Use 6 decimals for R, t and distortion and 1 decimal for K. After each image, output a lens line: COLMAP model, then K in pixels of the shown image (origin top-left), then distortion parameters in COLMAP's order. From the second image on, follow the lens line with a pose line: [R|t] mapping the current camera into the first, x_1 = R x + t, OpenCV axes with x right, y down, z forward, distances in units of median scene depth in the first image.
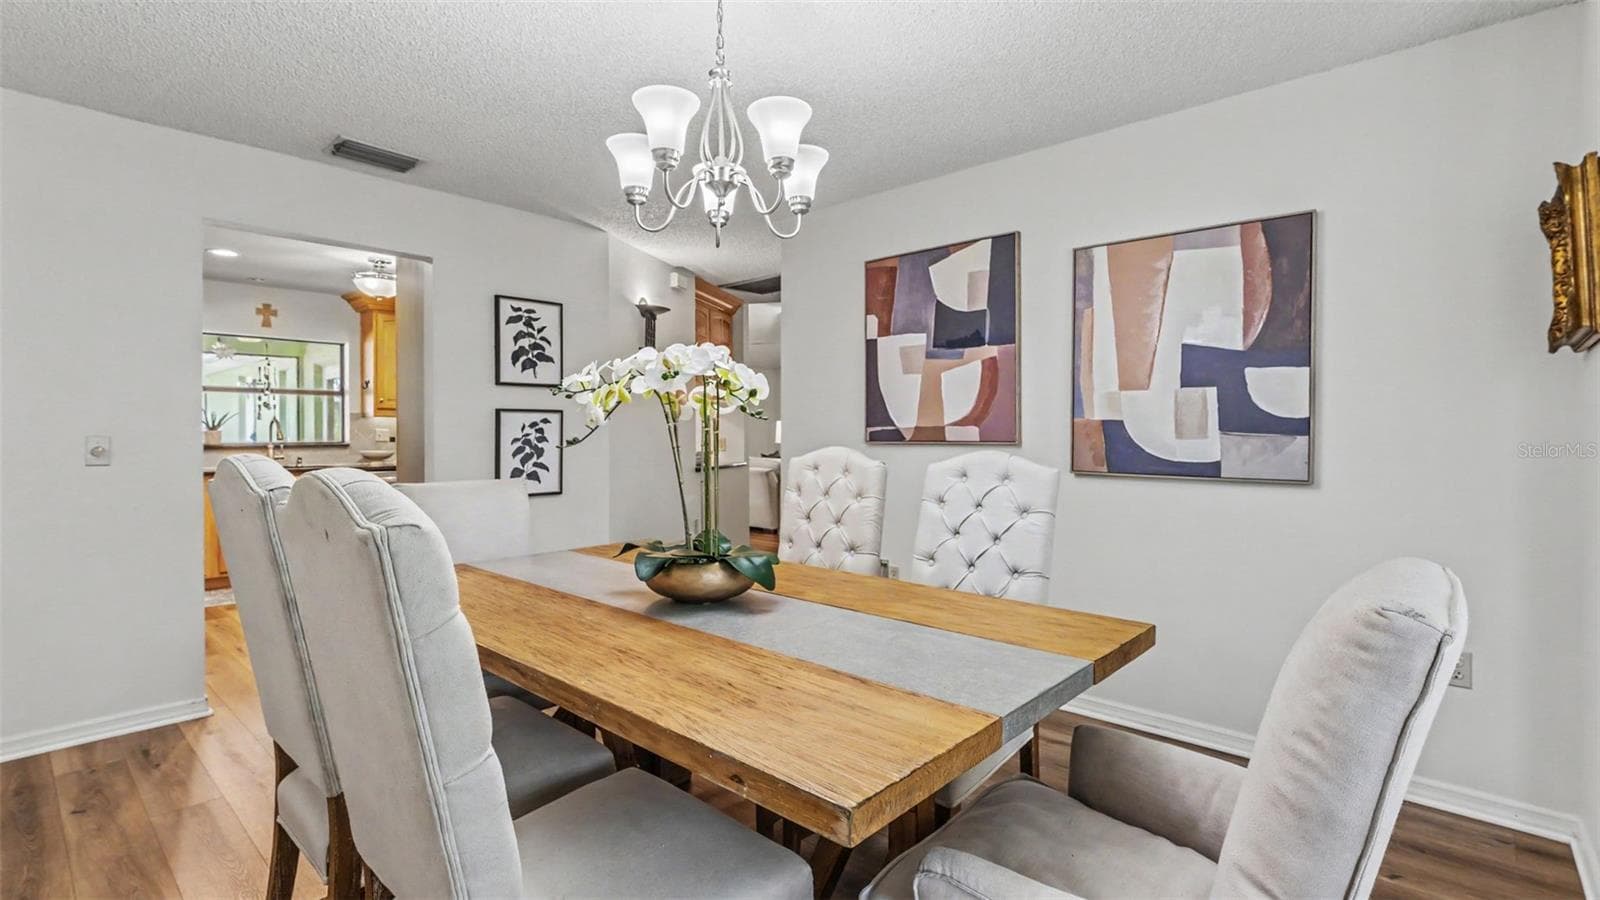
lens RADIAL K [[729.4, 0, 806.2], [0, 729.4, 443.9], [0, 0, 1]] dist [0.000049, -0.000062]
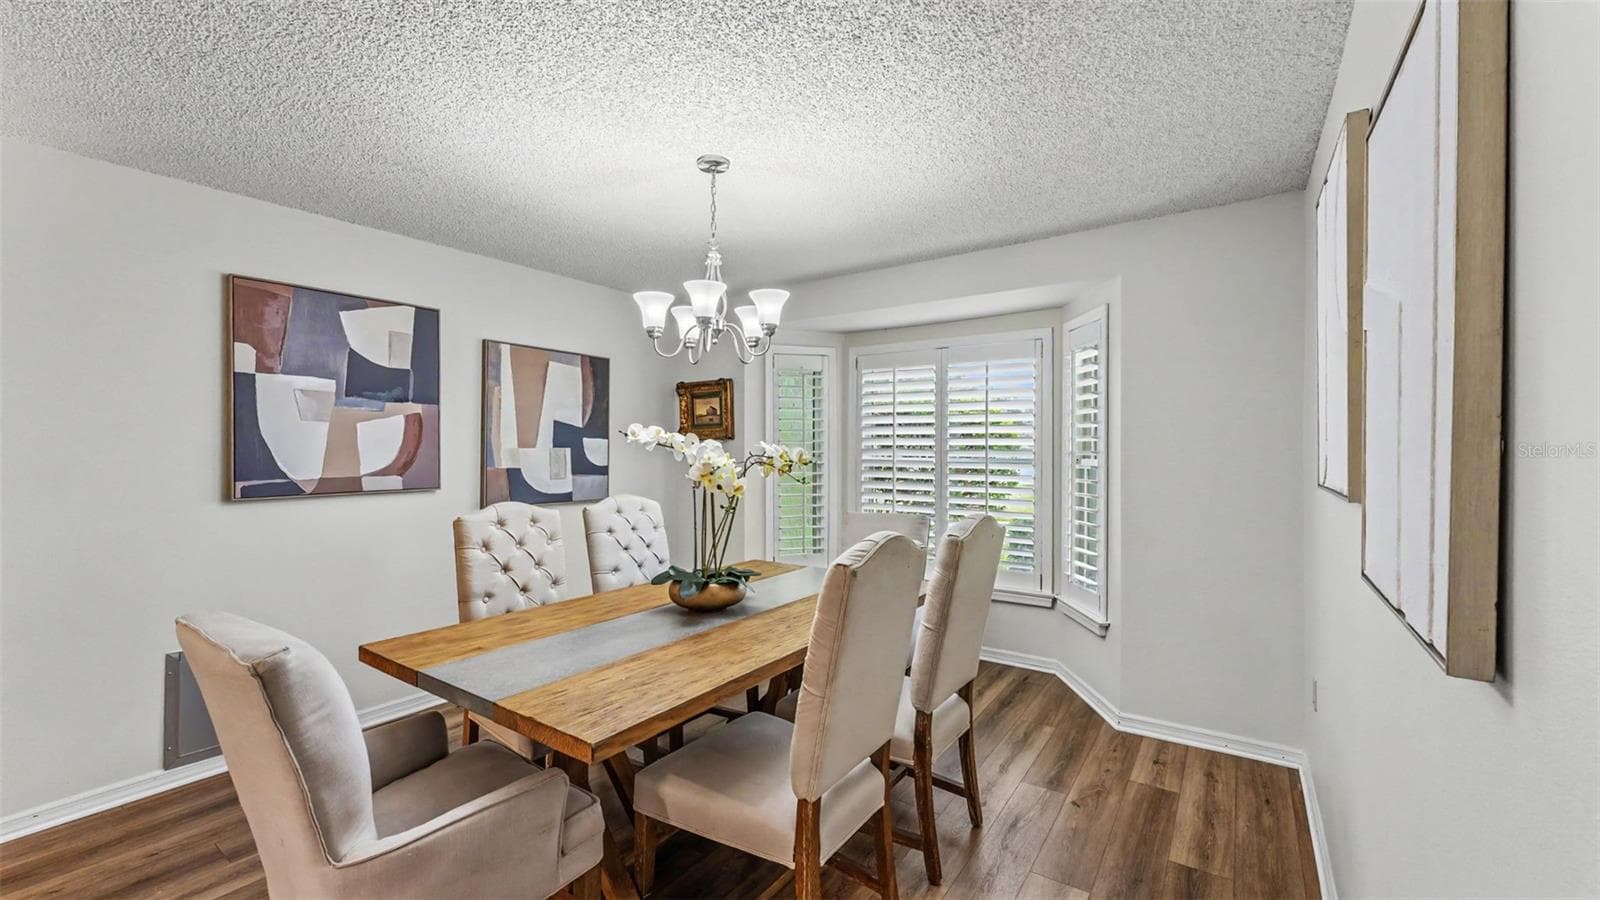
lens RADIAL K [[651.8, 0, 780.1], [0, 651.8, 449.4], [0, 0, 1]] dist [-0.000870, -0.001170]
pose [[-0.115944, -0.003011, 0.993251, -0.798377], [0.014029, 0.999891, 0.004669, -0.060405], [-0.993157, 0.014475, -0.115889, 0.558398]]
